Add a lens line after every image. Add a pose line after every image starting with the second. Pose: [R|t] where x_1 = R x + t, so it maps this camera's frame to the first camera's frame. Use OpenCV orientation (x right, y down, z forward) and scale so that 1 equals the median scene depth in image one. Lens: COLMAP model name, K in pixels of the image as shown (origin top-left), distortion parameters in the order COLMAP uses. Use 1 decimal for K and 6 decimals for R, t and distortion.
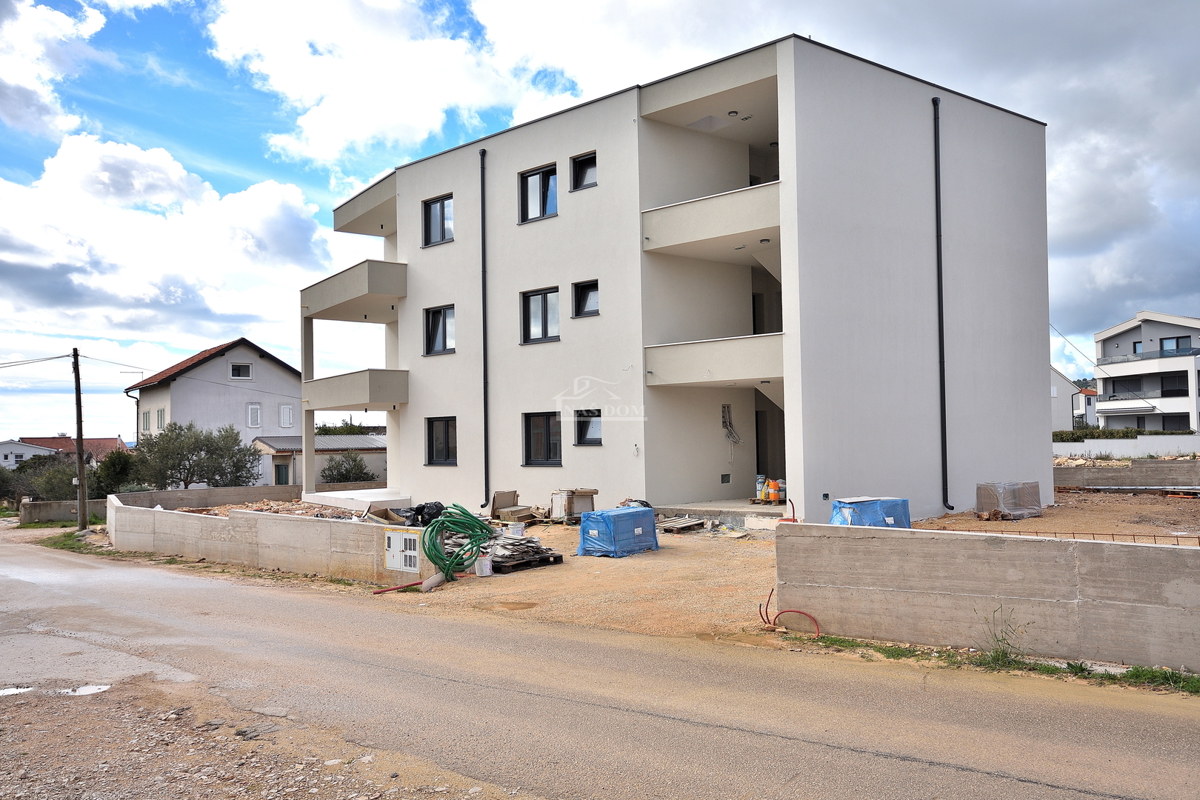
lens RADIAL K [[852.5, 0, 600.5], [0, 852.5, 422.0], [0, 0, 1]] dist [-0.002314, -0.000273]
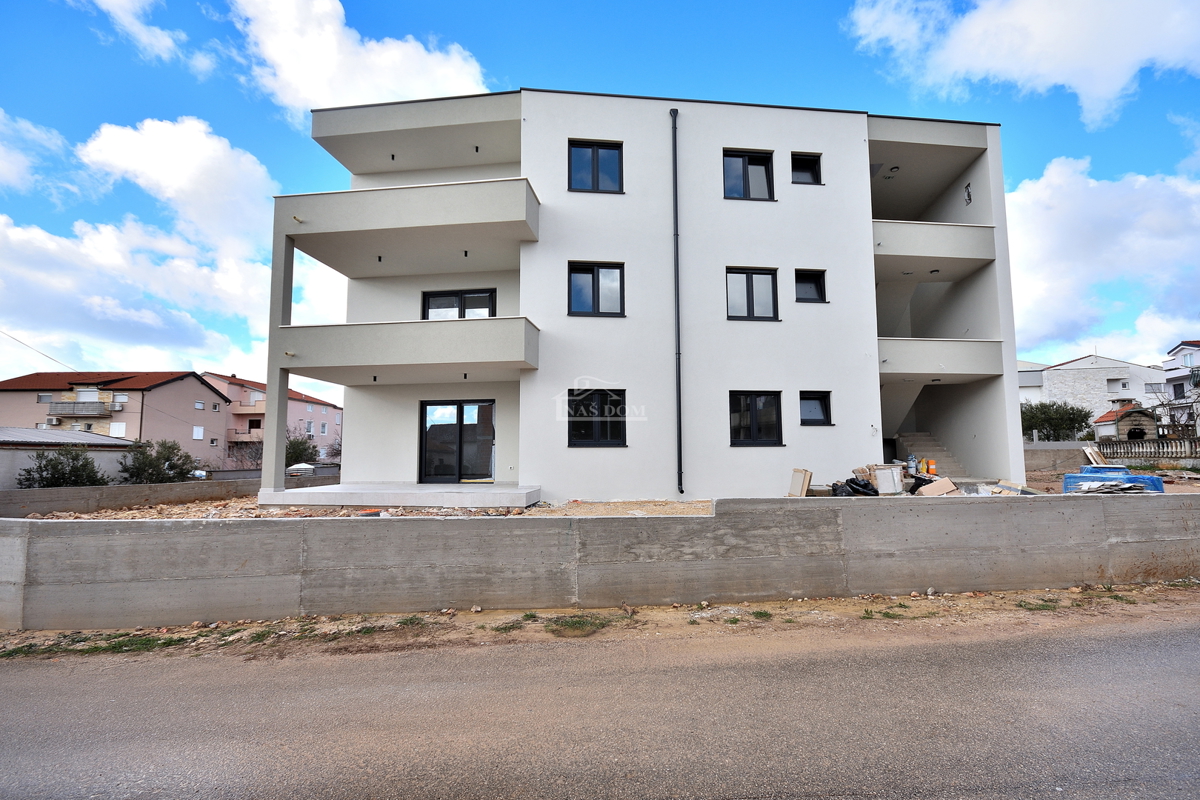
lens RADIAL K [[524.3, 0, 602.9], [0, 524.3, 410.0], [0, 0, 1]] dist [0.004078, -0.010205]
pose [[0.699414, 0.079611, 0.710269, -0.604391], [-0.022991, 0.995769, -0.088971, 0.066607], [-0.714347, 0.045898, 0.698285, 0.692948]]
